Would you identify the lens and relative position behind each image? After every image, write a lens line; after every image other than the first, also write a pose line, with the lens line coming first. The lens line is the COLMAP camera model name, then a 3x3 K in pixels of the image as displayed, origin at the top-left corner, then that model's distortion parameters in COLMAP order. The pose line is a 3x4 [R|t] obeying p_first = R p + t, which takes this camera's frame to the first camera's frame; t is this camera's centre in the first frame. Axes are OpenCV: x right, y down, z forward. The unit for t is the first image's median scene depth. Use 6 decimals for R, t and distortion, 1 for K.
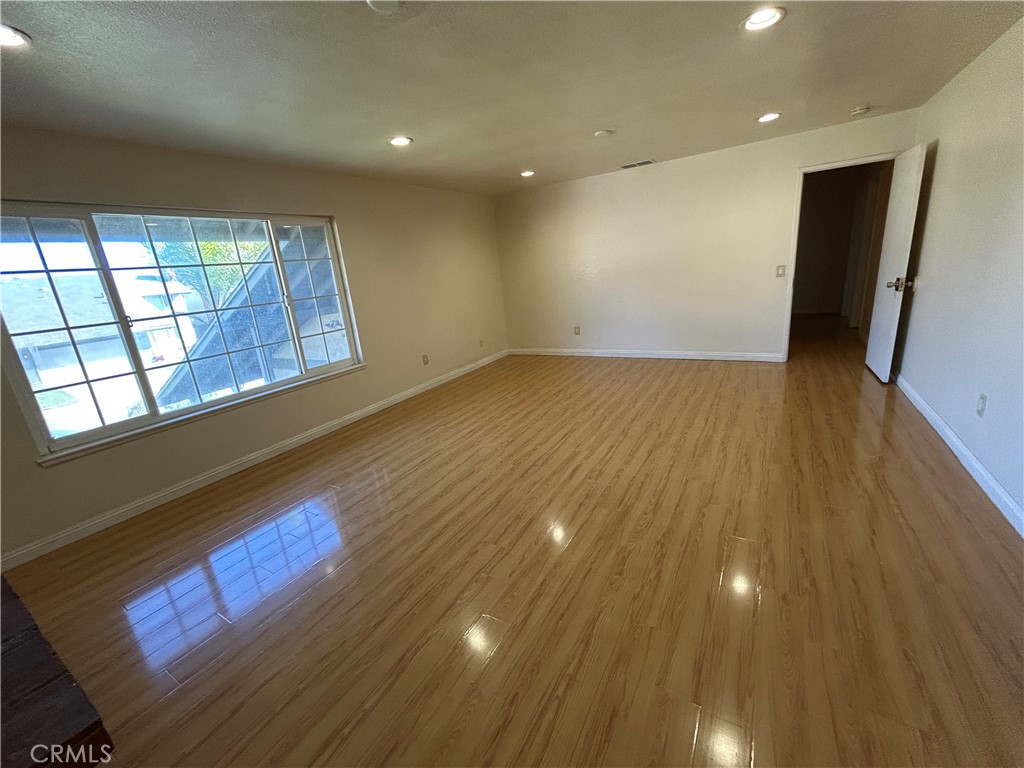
lens RADIAL K [[414.0, 0, 510.6], [0, 414.0, 384.6], [0, 0, 1]] dist [-0.002752, -0.000189]
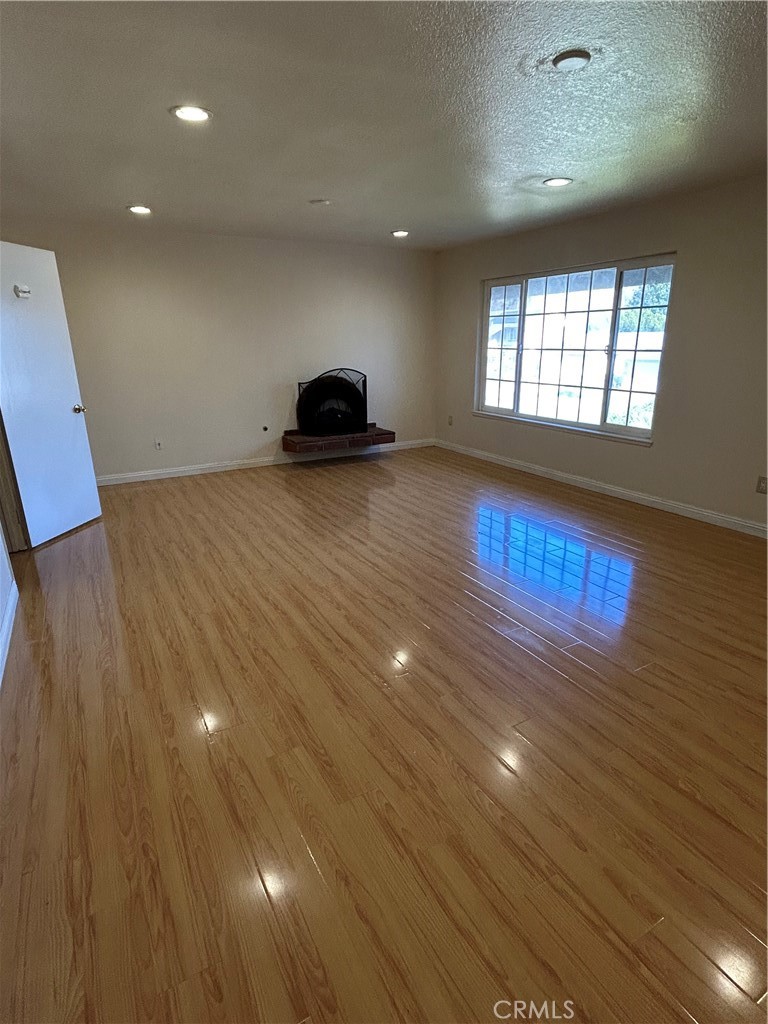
lens RADIAL K [[536.2, 0, 383.2], [0, 536.2, 511.3], [0, 0, 1]] dist [0.005969, 0.000076]
pose [[-0.487412, 0.357697, -0.796544, 1.088985], [-0.185867, 0.848832, 0.494911, -0.498000], [0.853161, 0.389277, -0.347247, 1.371548]]
